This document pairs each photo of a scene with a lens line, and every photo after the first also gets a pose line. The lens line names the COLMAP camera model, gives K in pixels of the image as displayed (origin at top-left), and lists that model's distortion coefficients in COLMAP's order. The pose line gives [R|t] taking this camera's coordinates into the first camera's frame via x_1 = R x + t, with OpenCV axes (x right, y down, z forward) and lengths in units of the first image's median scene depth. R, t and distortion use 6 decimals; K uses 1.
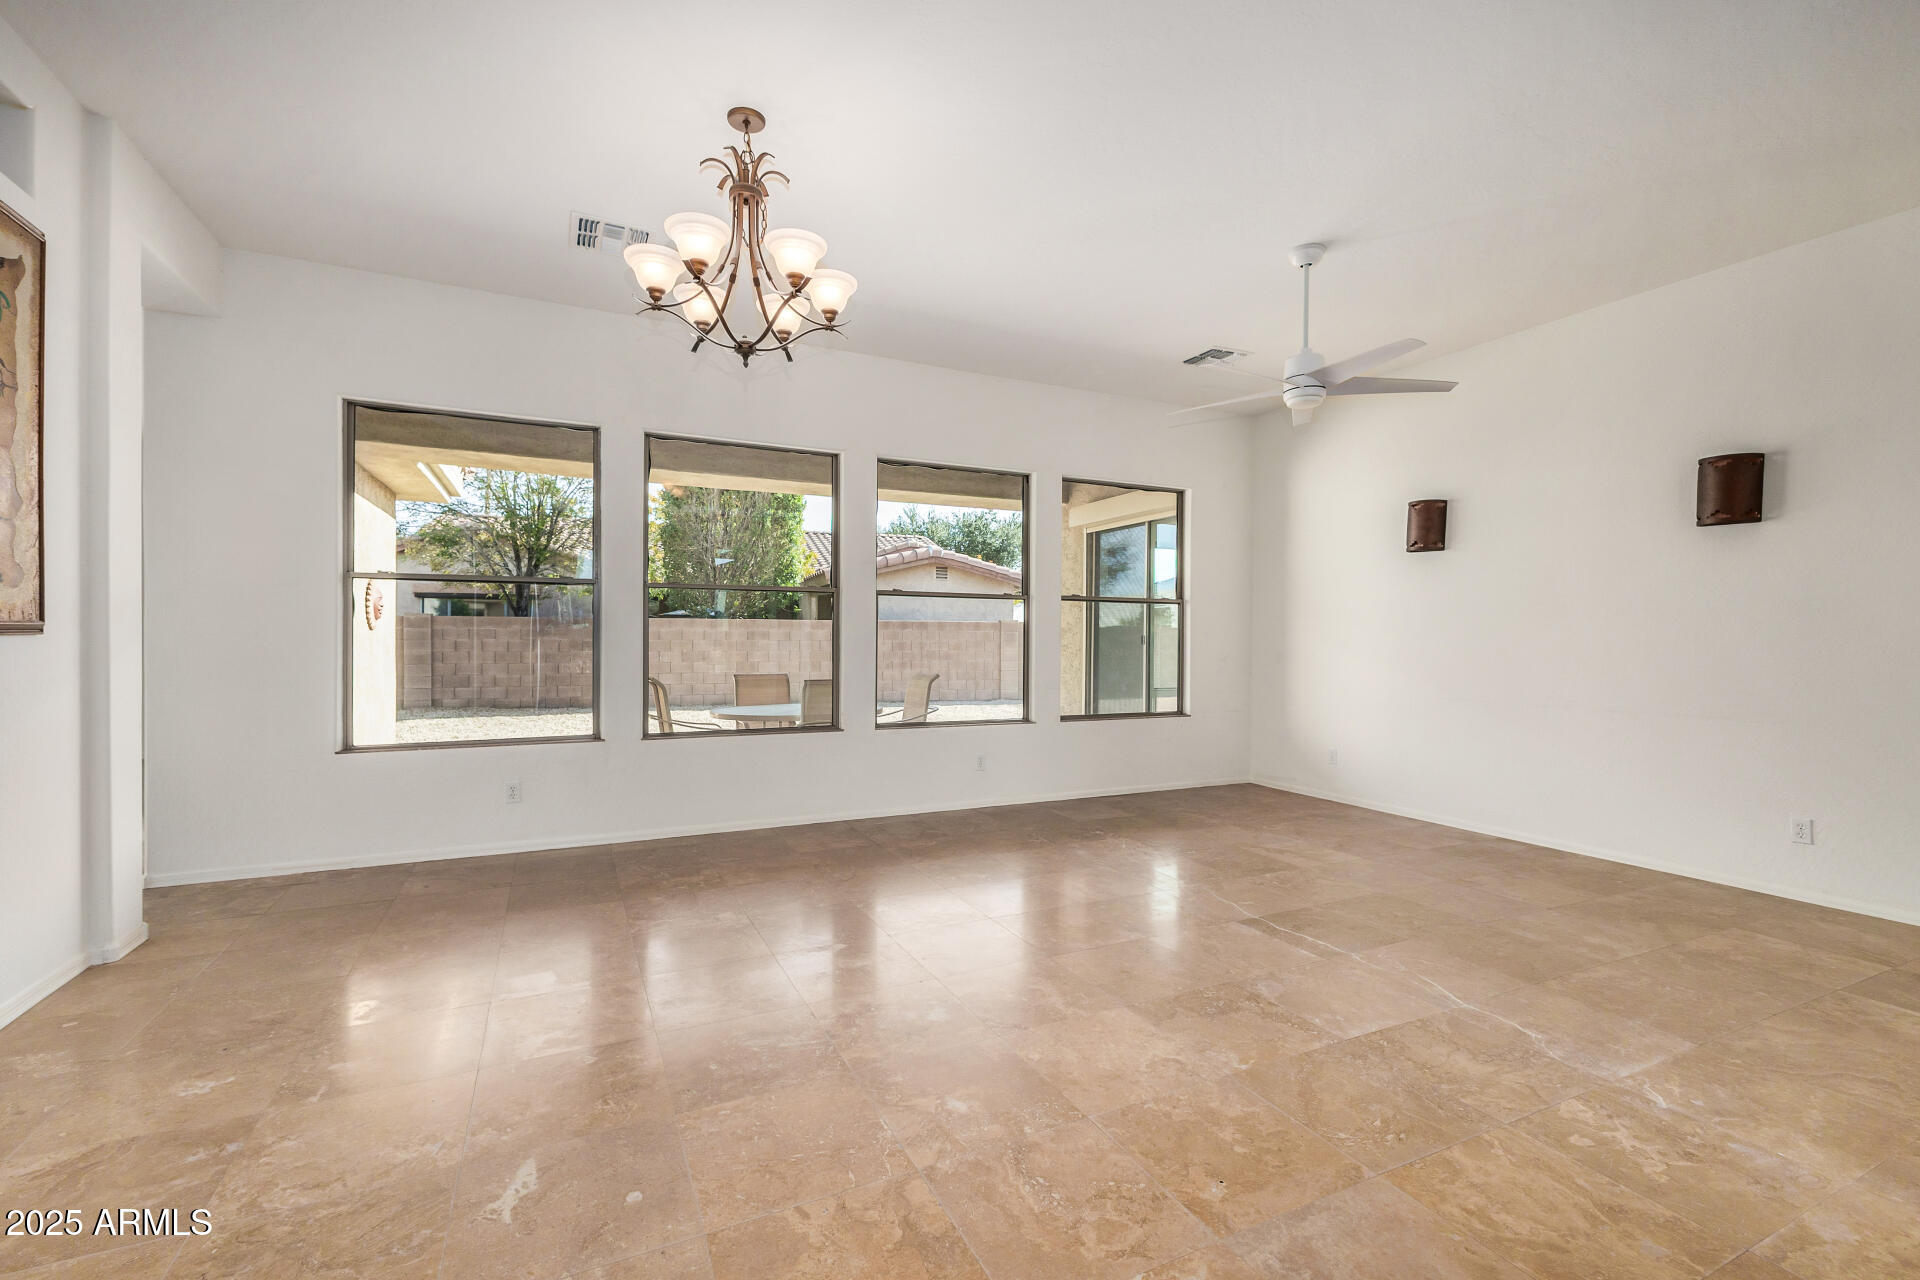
lens RADIAL K [[809.0, 0, 961.2], [0, 809.0, 640.4], [0, 0, 1]] dist [-0.000809, -0.000110]
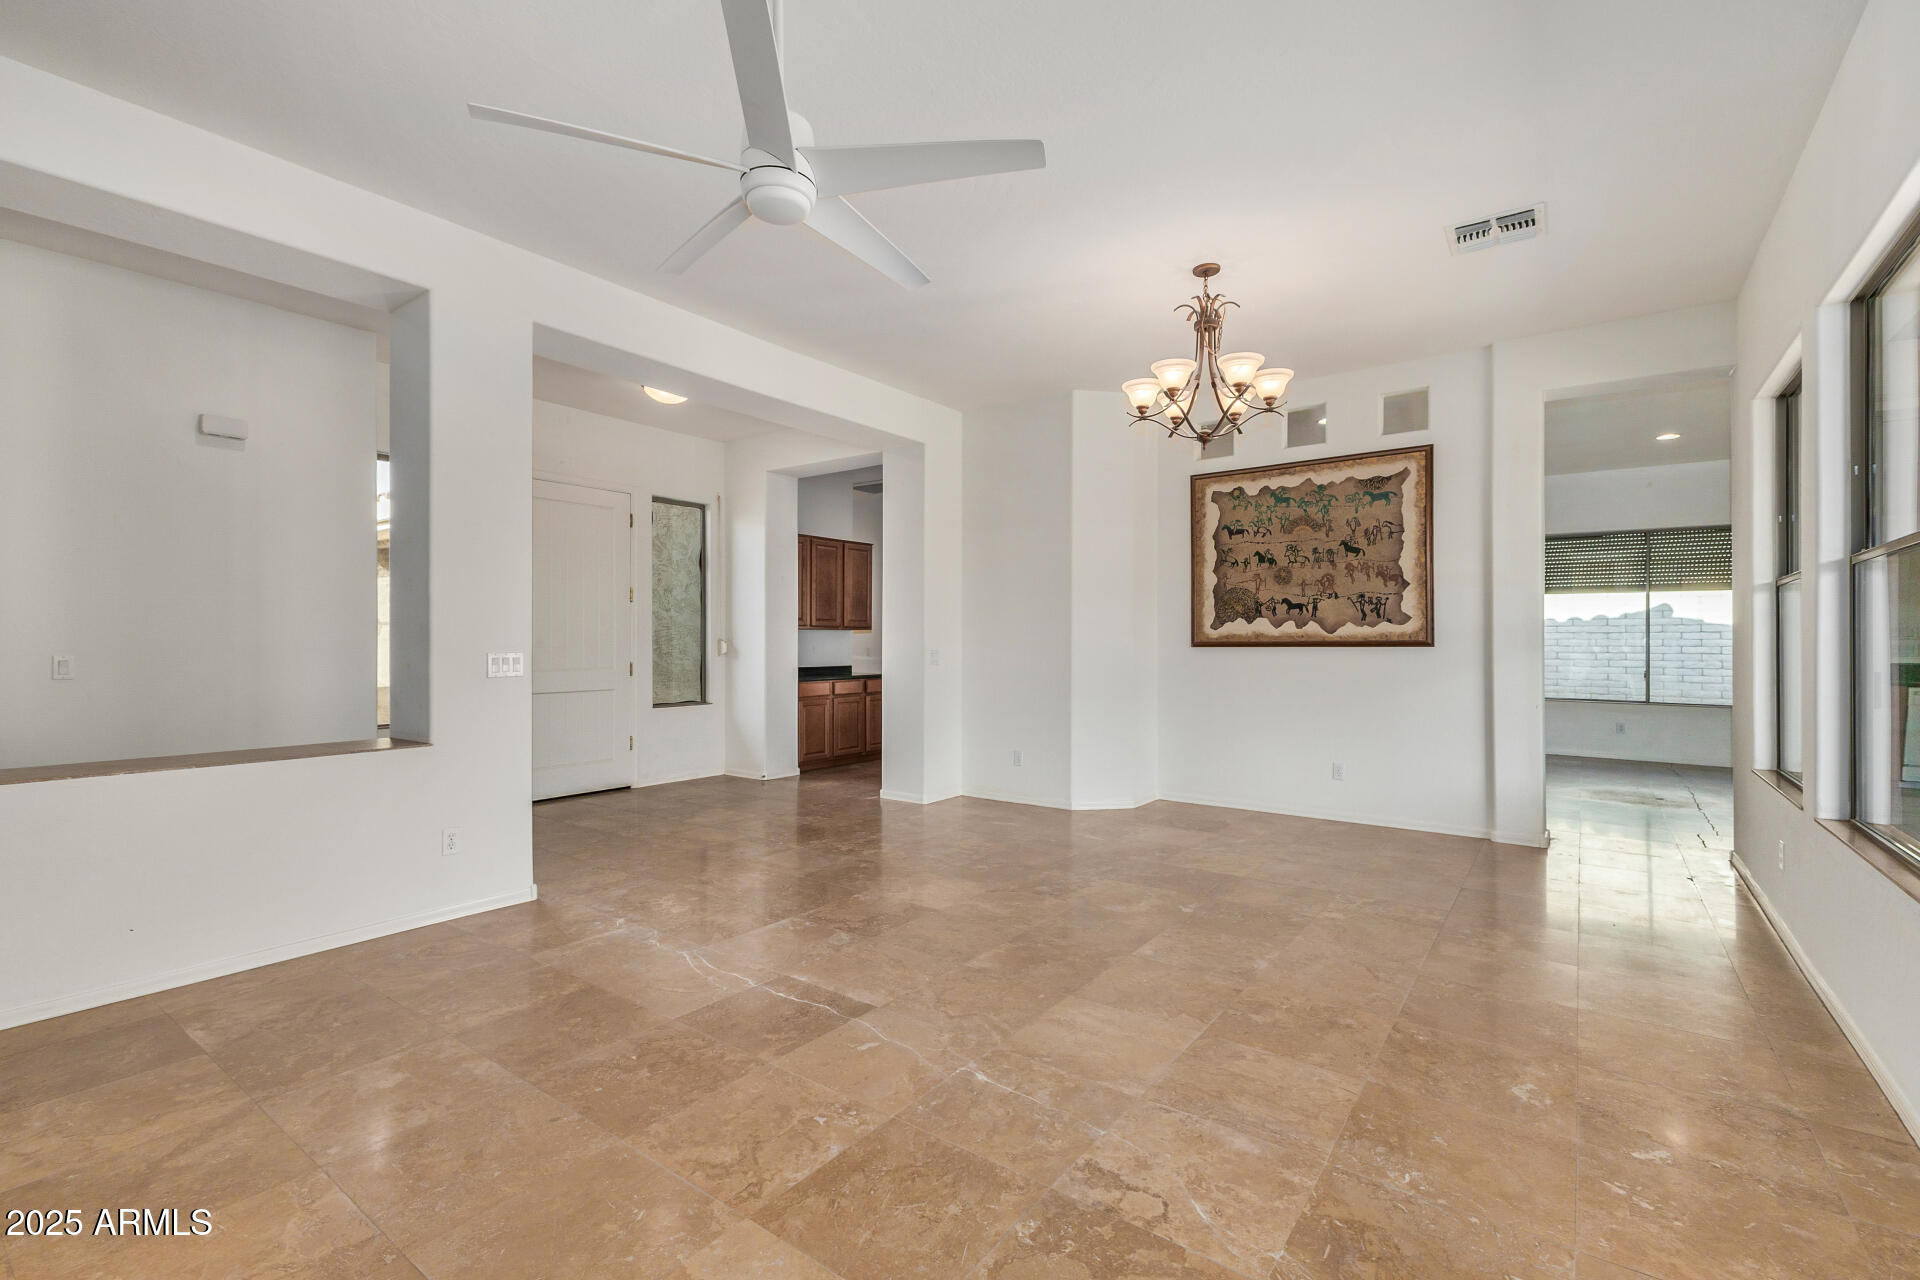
lens RADIAL K [[809.0, 0, 958.1], [0, 809.0, 642.4], [0, 0, 1]] dist [-0.000809, -0.000110]
pose [[-0.880791, -0.007044, -0.473452, 0.816648], [-0.007333, 0.999972, -0.001236, -0.006420], [0.473448, 0.002383, -0.880819, 2.188733]]
